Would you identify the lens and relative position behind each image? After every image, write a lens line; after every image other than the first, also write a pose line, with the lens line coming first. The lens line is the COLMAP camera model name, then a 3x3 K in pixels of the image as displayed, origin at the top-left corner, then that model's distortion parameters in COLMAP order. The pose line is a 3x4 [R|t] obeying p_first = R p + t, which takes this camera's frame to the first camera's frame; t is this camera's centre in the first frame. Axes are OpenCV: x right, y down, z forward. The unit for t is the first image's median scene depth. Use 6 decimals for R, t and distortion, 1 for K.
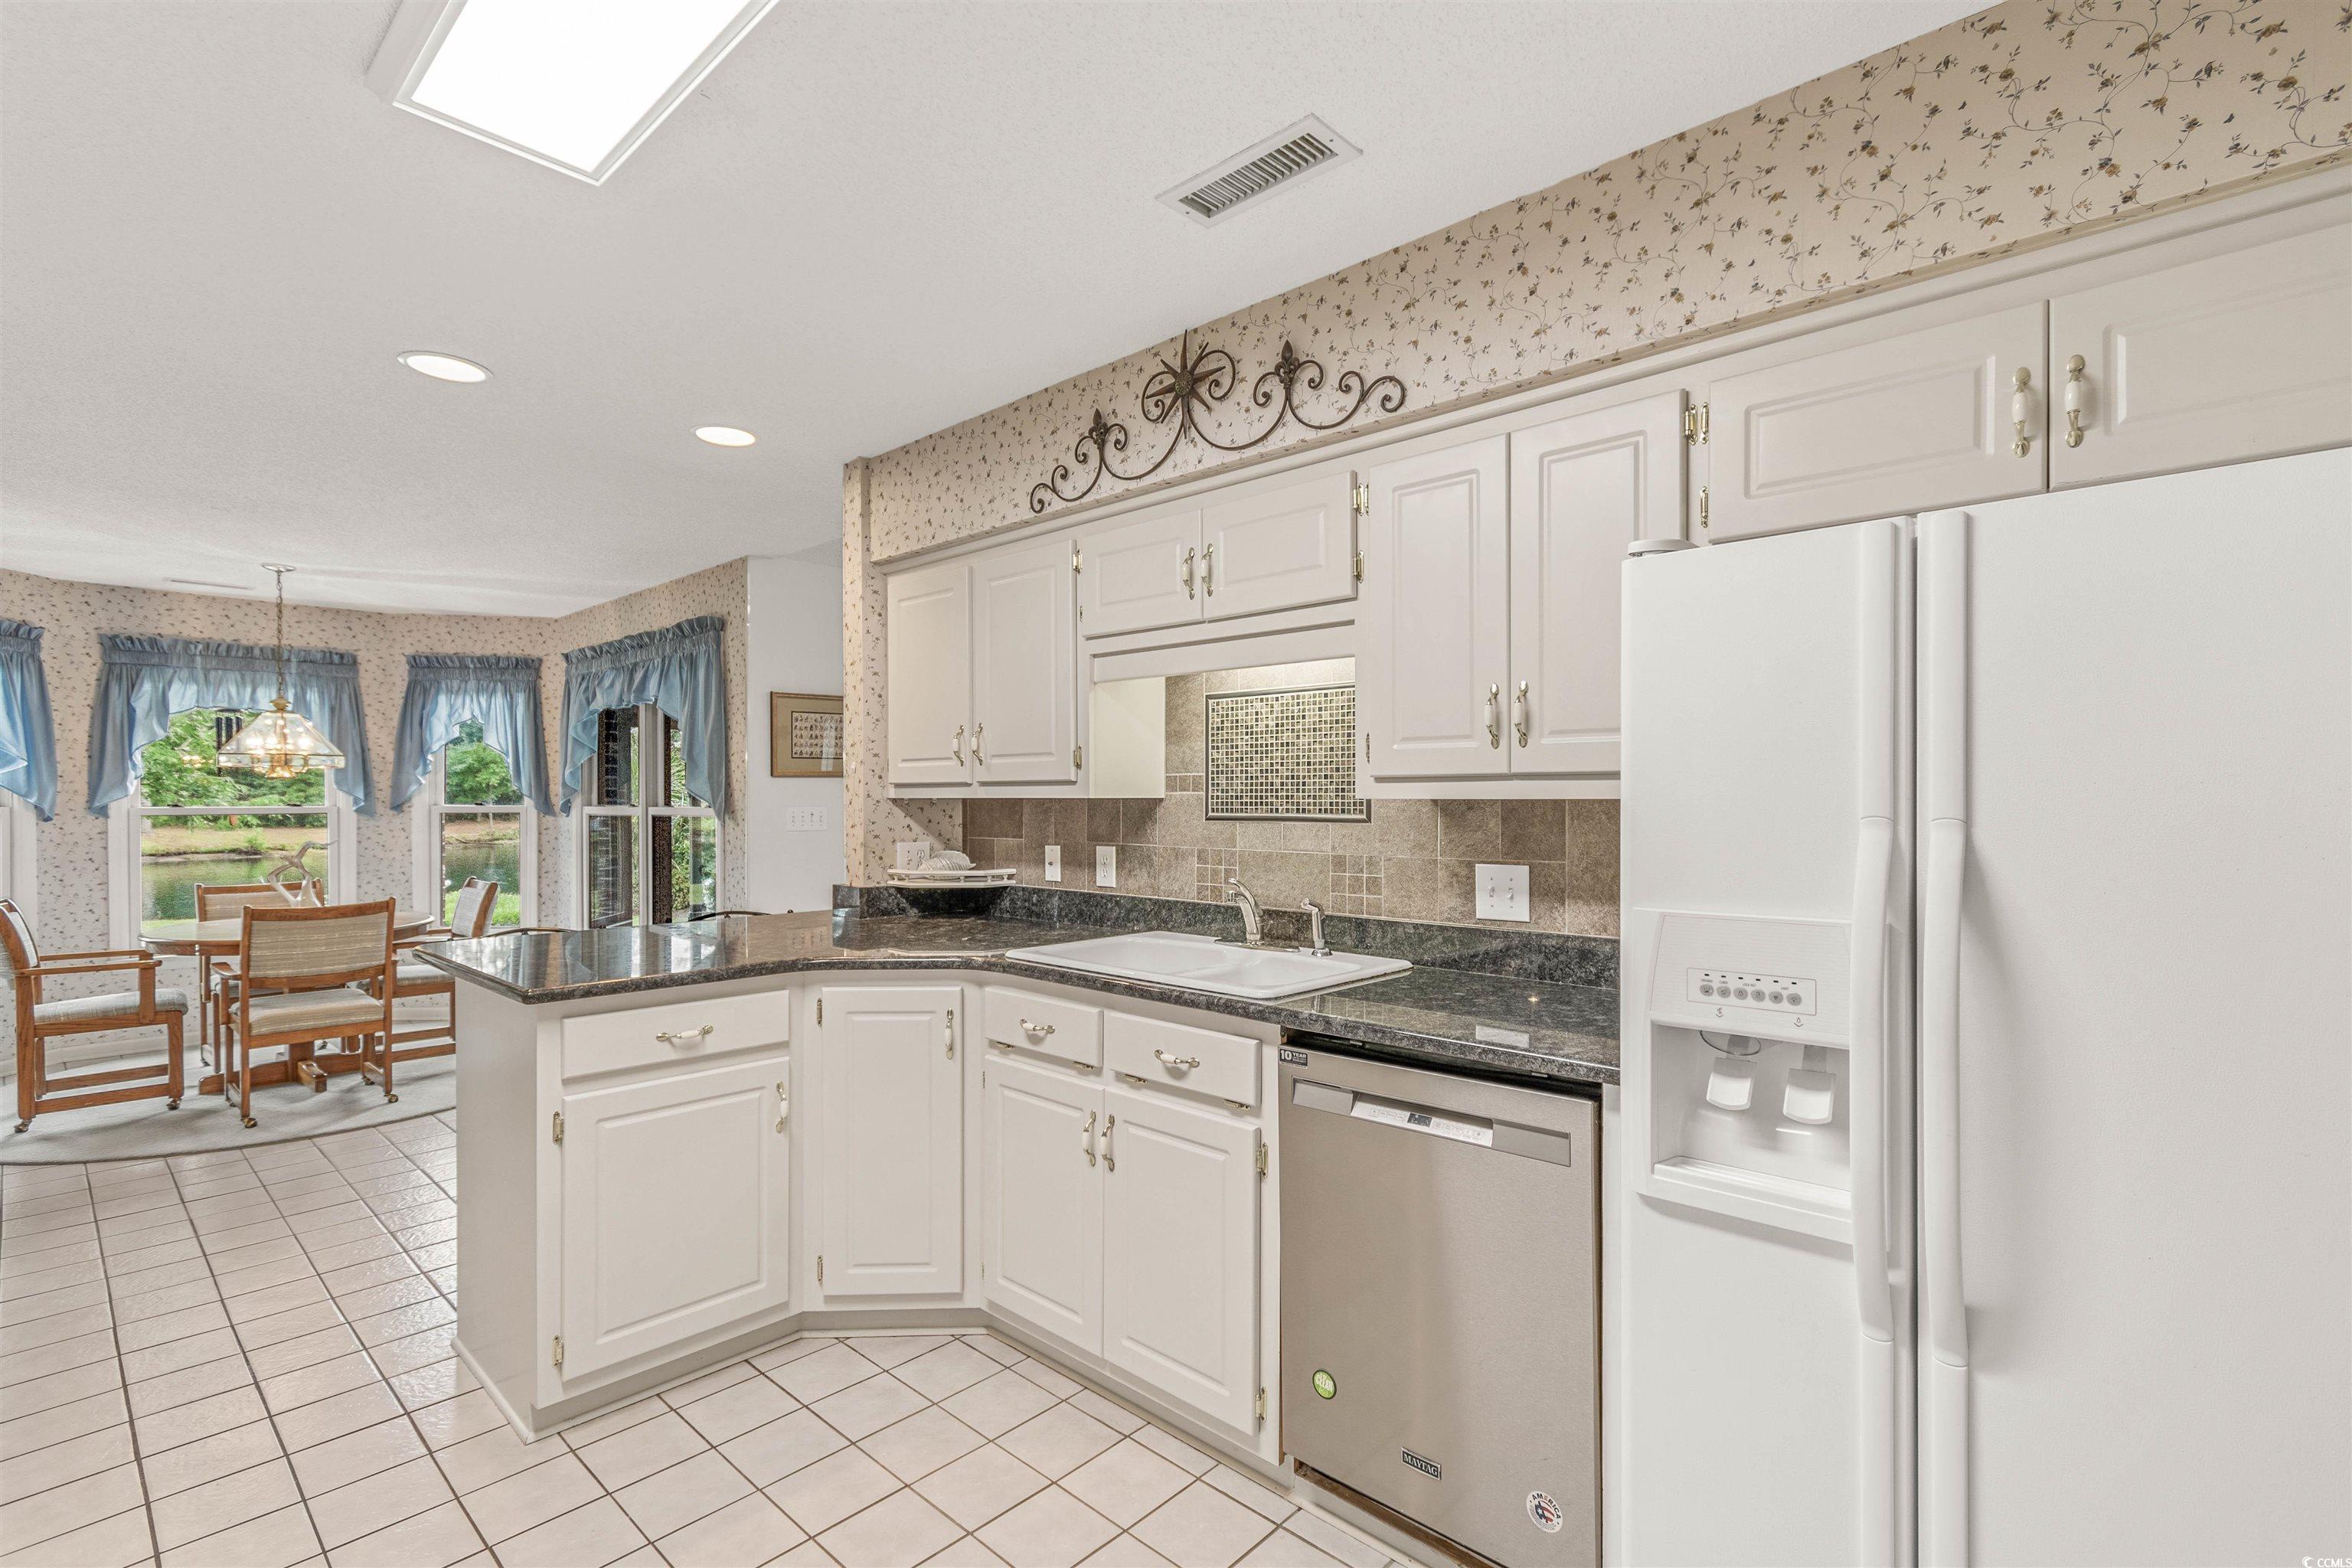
lens RADIAL K [[1082.7, 0, 1171.1], [0, 1082.7, 809.4], [0, 0, 1]] dist [0.002945, -0.000008]
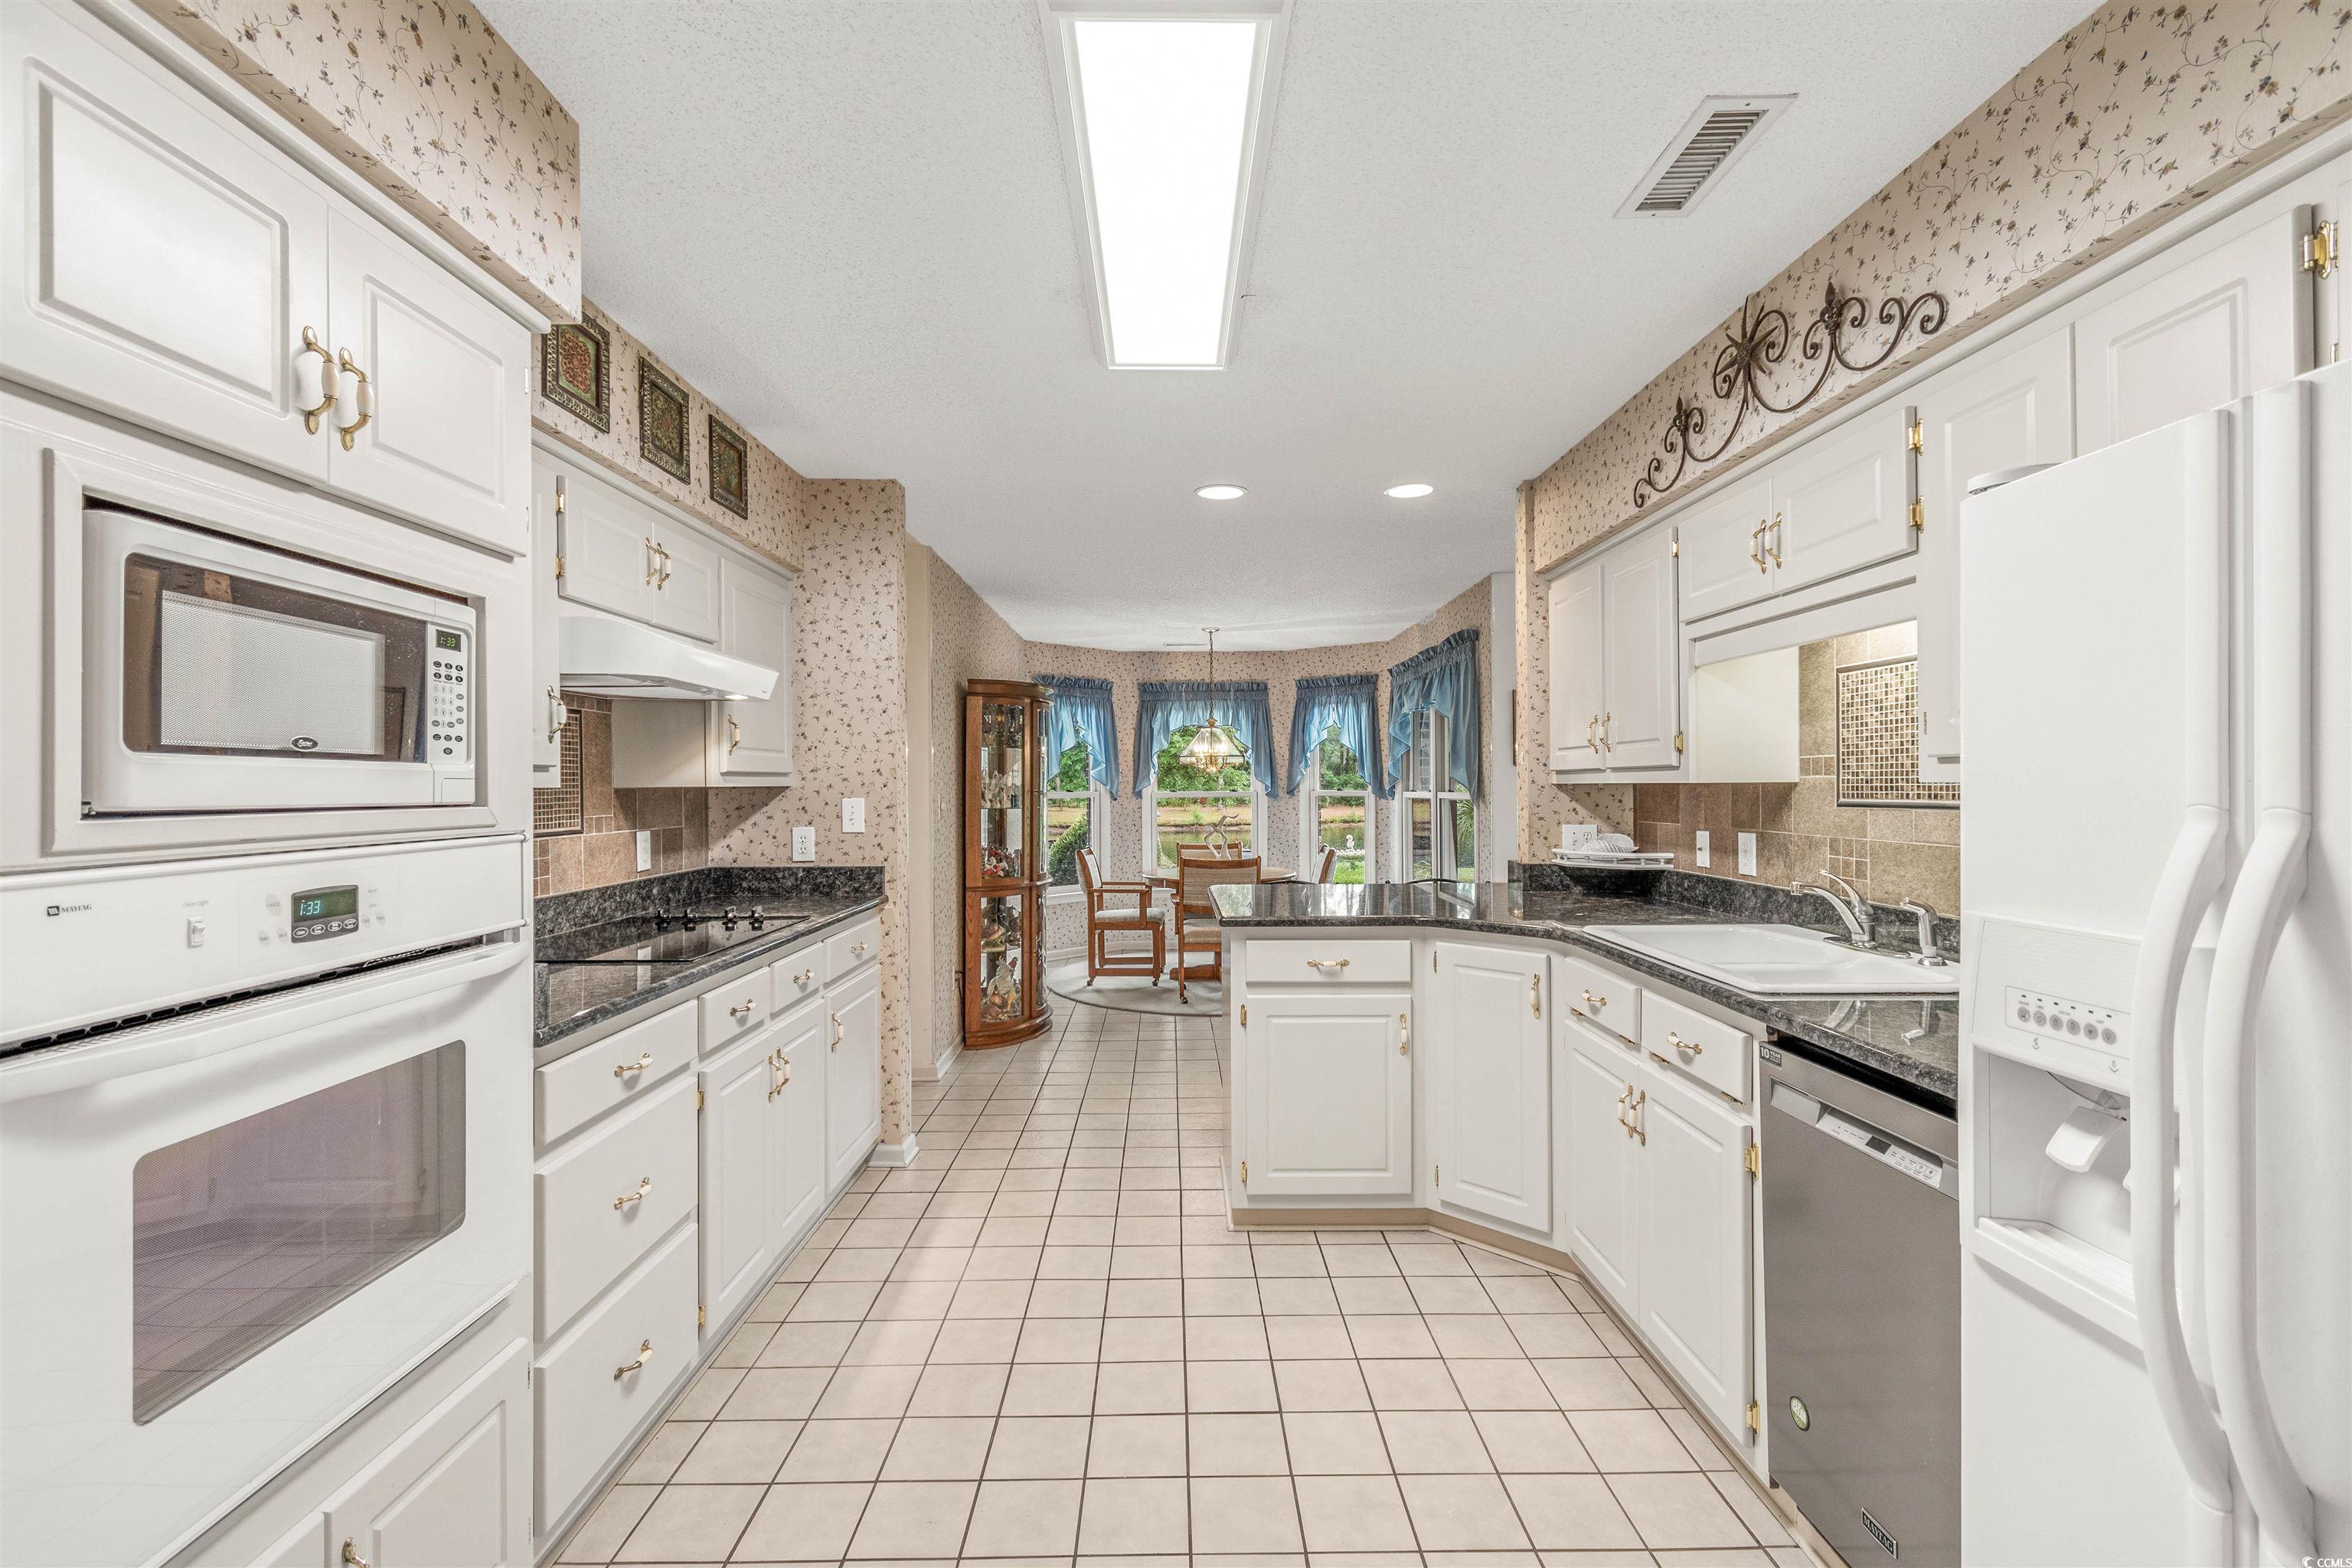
lens RADIAL K [[1030.9, 0, 1150.8], [0, 1030.9, 787.5], [0, 0, 1]] dist [-0.000287, -0.003802]
pose [[0.673151, -0.002102, -0.739502, 0.310717], [-0.003264, 0.999978, -0.005814, 0.000943], [0.739498, 0.006327, 0.673129, -0.006471]]
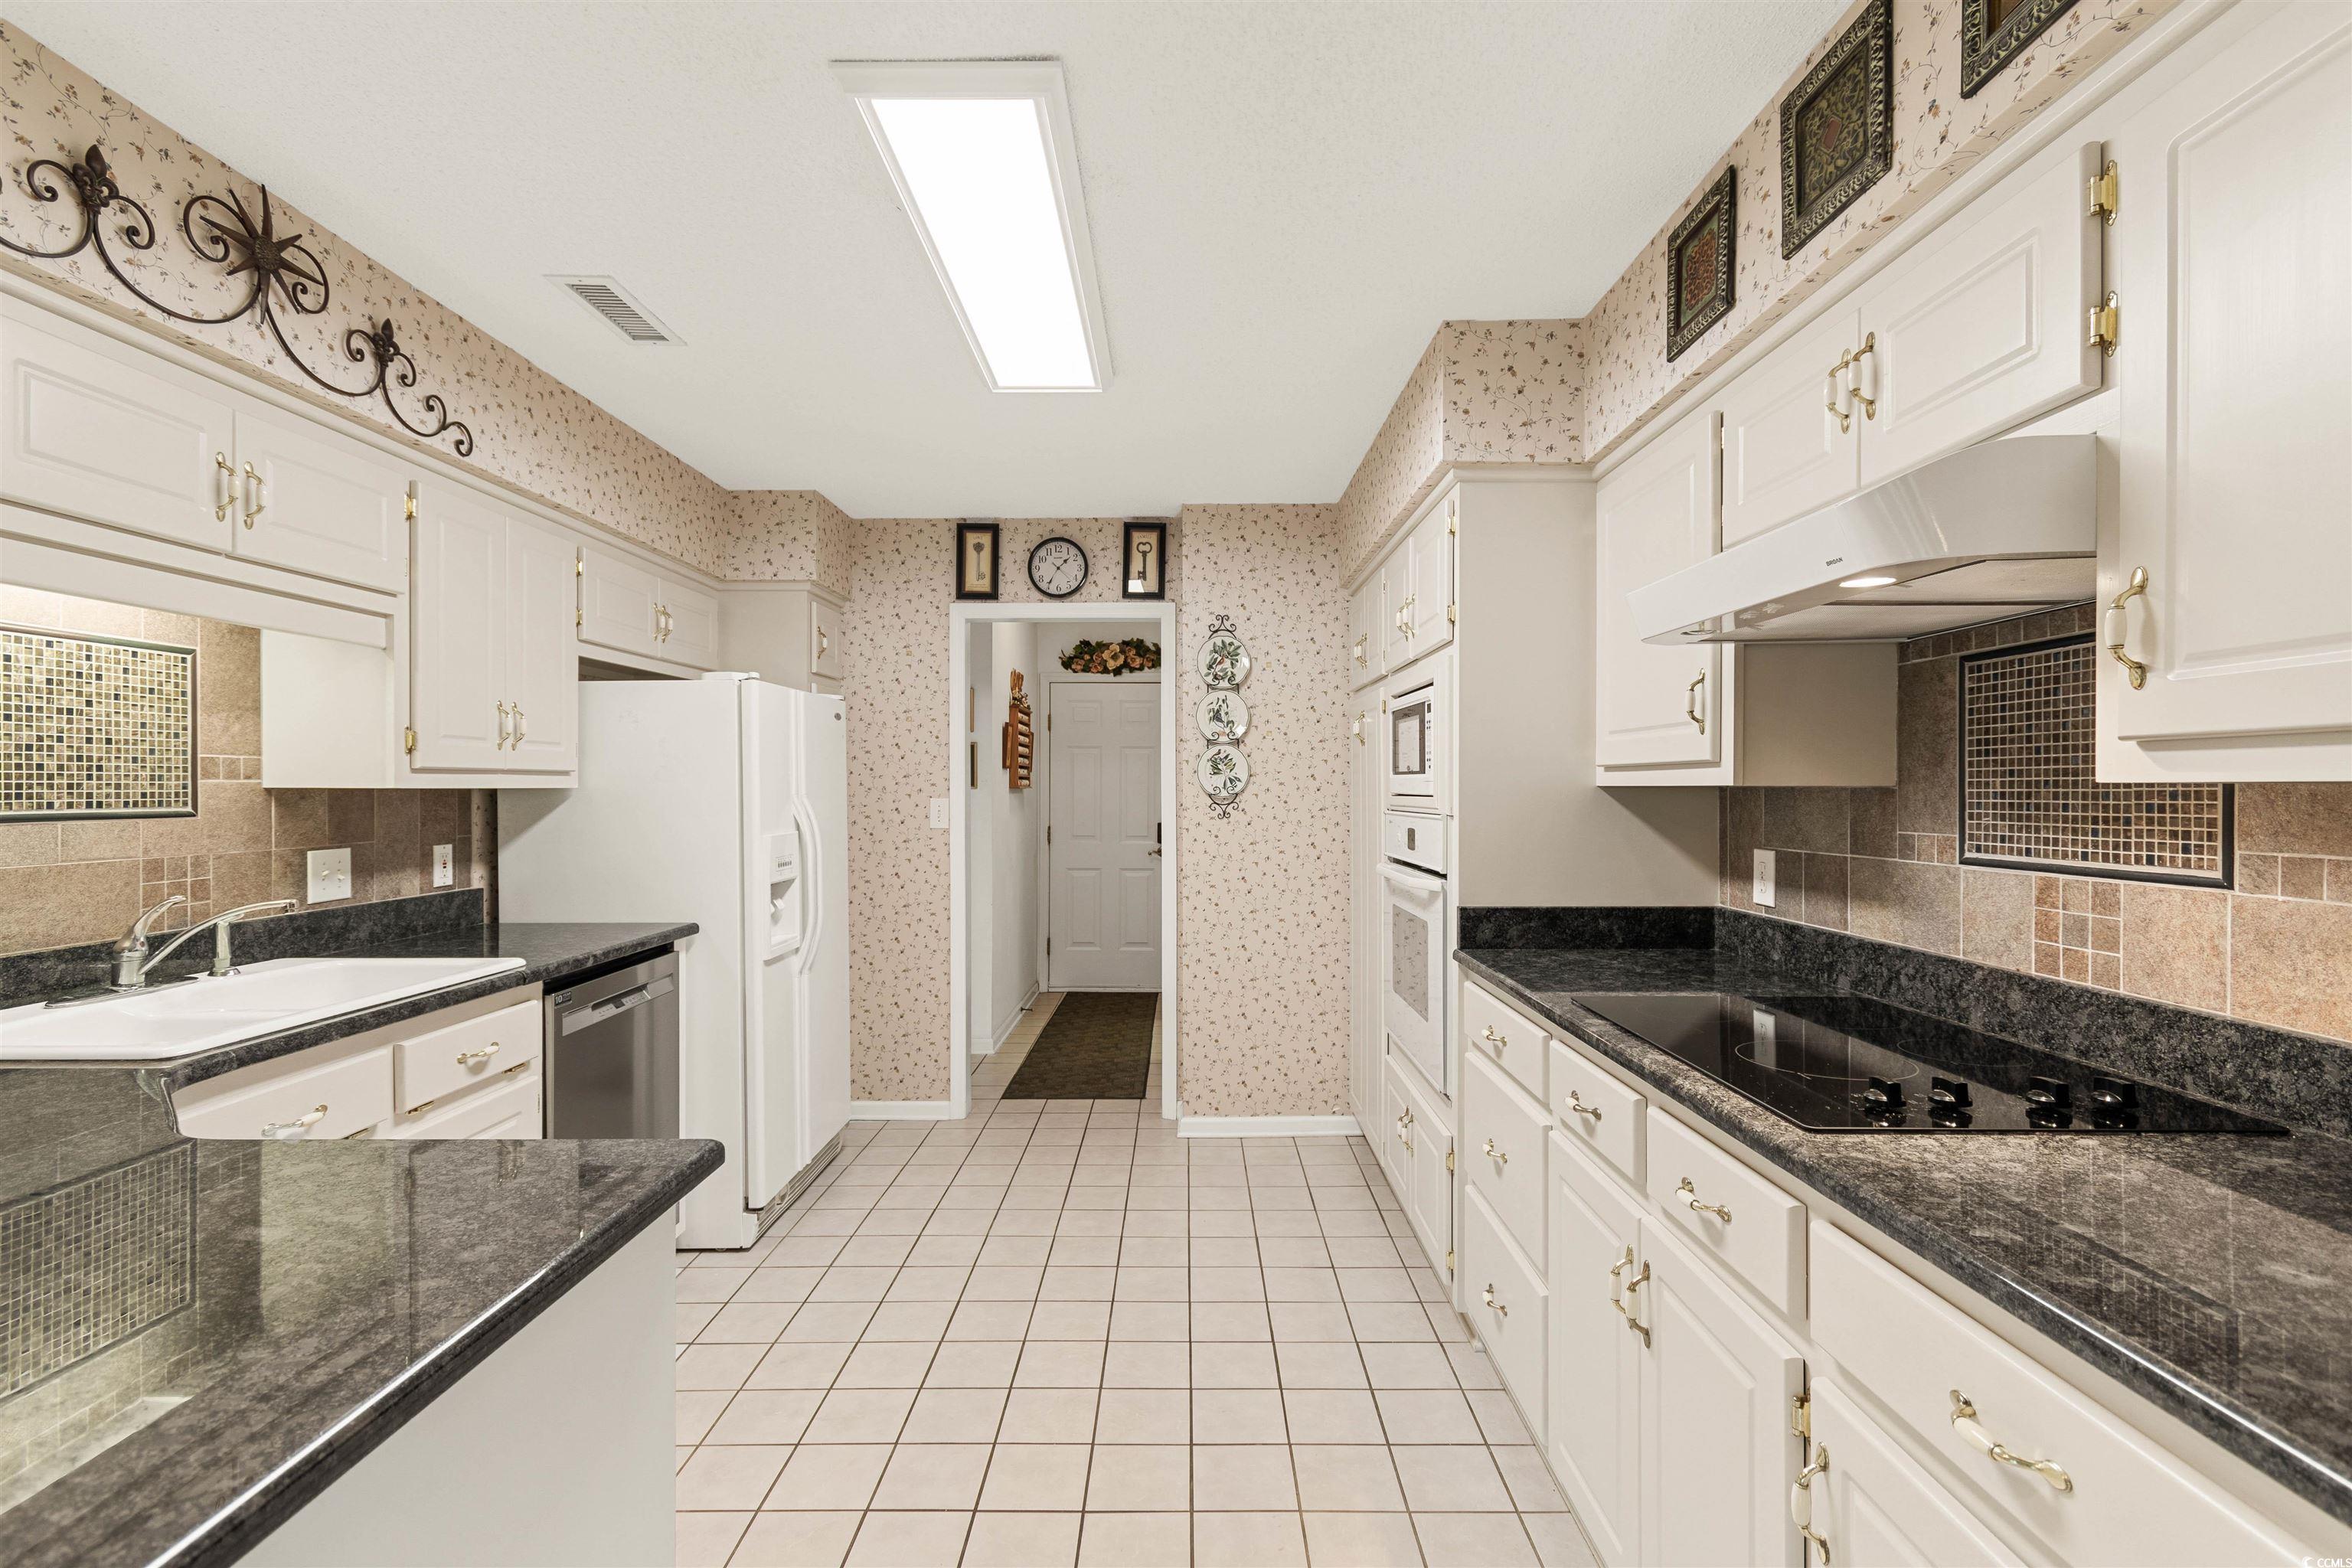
lens RADIAL K [[1044.7, 0, 1176.0], [0, 1044.7, 784.0], [0, 0, 1]] dist [-0.000188, -0.000207]
pose [[-0.680152, 0.003291, 0.733064, -0.911198], [0.008486, 0.999958, 0.003384, -0.009136], [-0.733022, 0.008522, -0.680151, 0.961455]]
